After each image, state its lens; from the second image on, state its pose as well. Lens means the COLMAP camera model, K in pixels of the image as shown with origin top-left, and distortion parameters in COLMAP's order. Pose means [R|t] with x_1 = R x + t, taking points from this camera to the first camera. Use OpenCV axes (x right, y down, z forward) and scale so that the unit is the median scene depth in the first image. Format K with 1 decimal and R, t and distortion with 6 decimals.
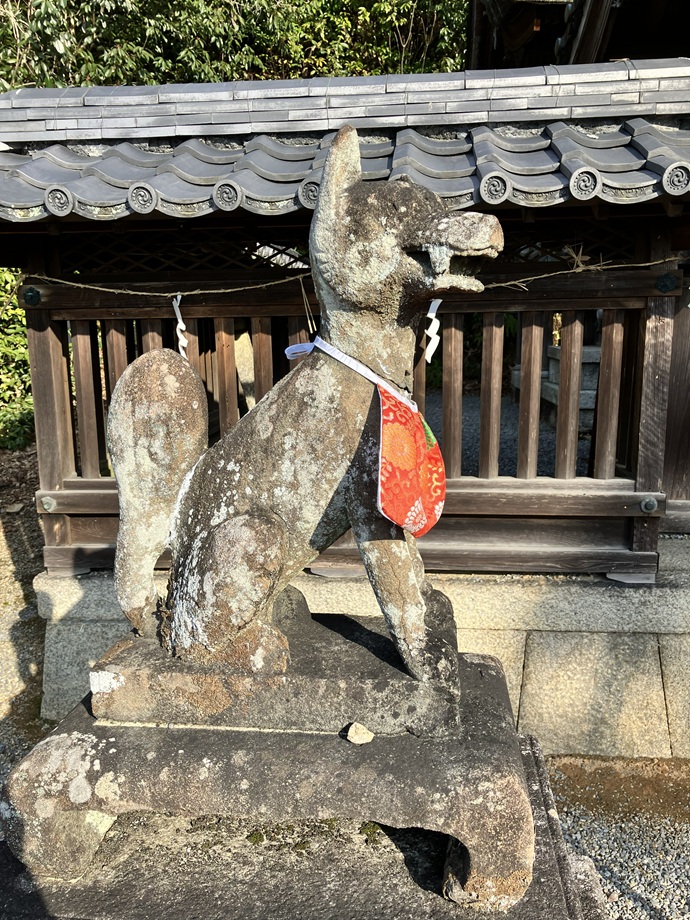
lens RADIAL K [[733.2, 0, 345.0], [0, 733.2, 460.0], [0, 0, 1]] dist [0.010033, 0.004109]
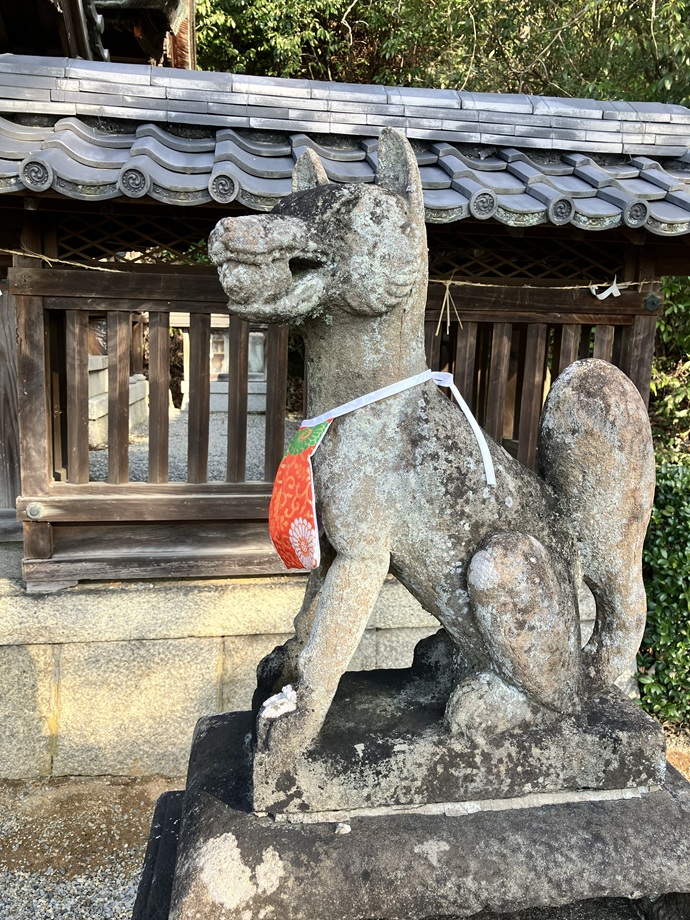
lens RADIAL K [[733.2, 0, 345.0], [0, 733.2, 460.0], [0, 0, 1]] dist [0.010033, 0.004109]
pose [[0.954506, -0.012665, 0.297923, -0.330649], [0.012795, 0.999917, 0.001513, -0.002490], [-0.297917, 0.002367, 0.954589, 0.038416]]
